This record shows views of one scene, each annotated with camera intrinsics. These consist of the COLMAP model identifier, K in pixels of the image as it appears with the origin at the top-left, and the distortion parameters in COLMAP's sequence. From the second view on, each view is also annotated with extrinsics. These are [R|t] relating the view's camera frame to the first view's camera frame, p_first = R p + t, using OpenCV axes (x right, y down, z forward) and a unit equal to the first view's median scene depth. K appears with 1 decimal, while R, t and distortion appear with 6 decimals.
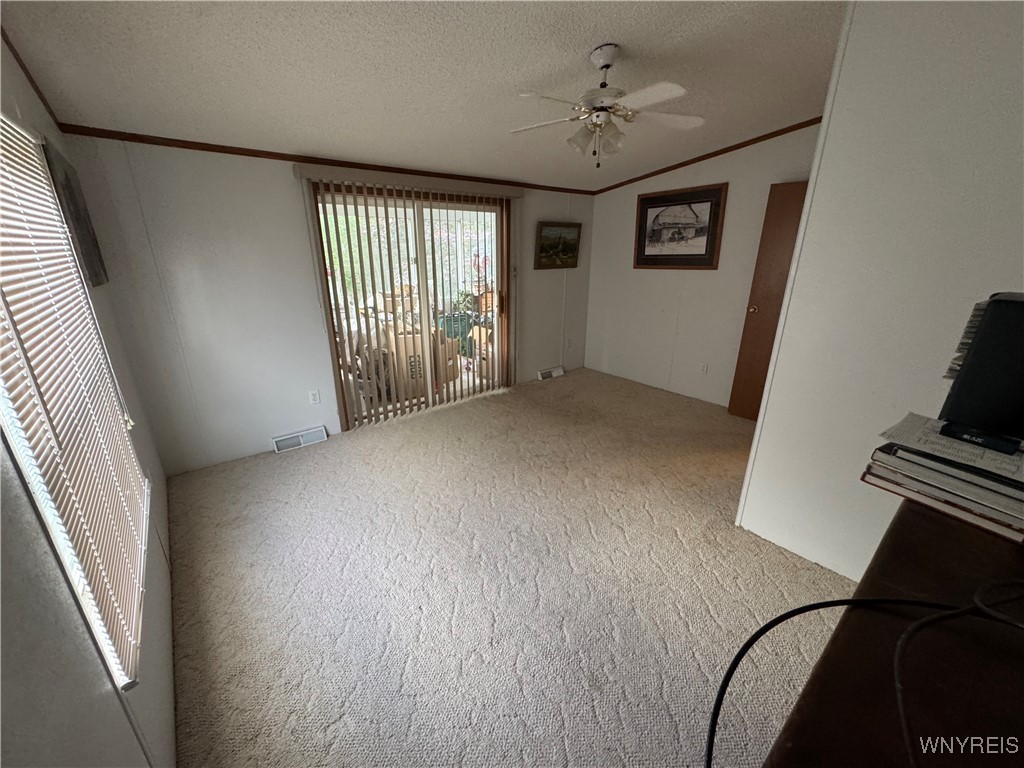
lens RADIAL K [[410.3, 0, 513.2], [0, 410.3, 384.1], [0, 0, 1]] dist [-0.001484, 0.000177]
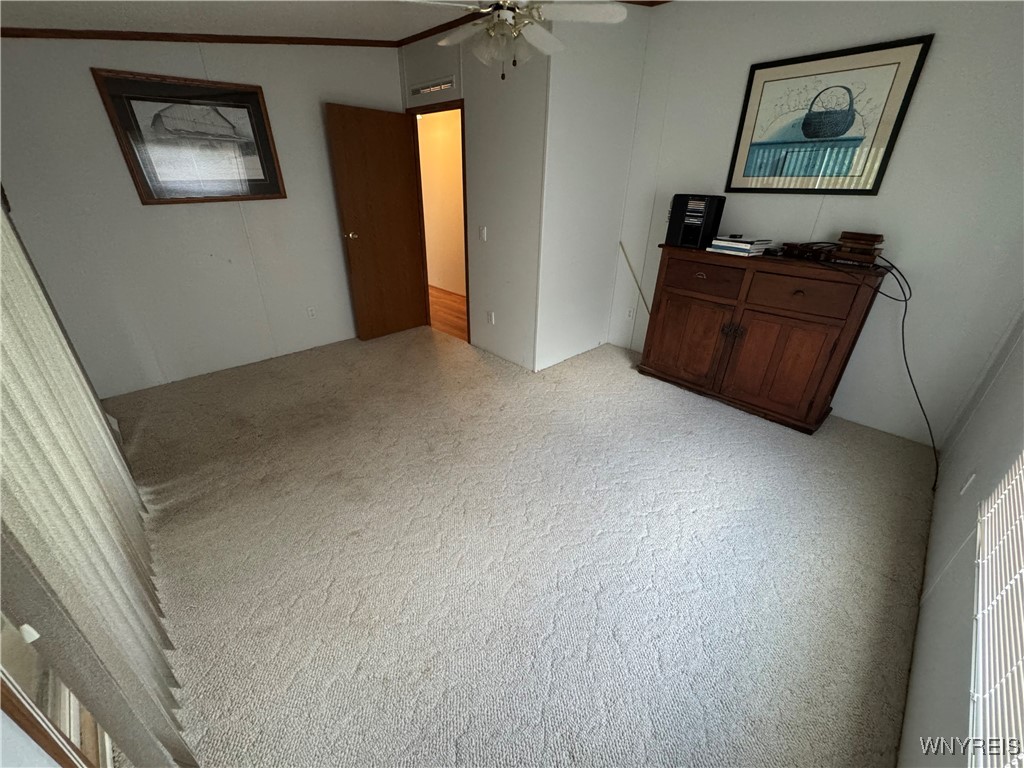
lens RADIAL K [[410.3, 0, 511.5], [0, 410.3, 383.8], [0, 0, 1]] dist [-0.001484, 0.000177]
pose [[-0.081927, -0.449670, 0.889429, -0.512937], [0.299951, 0.839928, 0.452273, -0.208479], [-0.950430, 0.303838, 0.066066, 0.639579]]
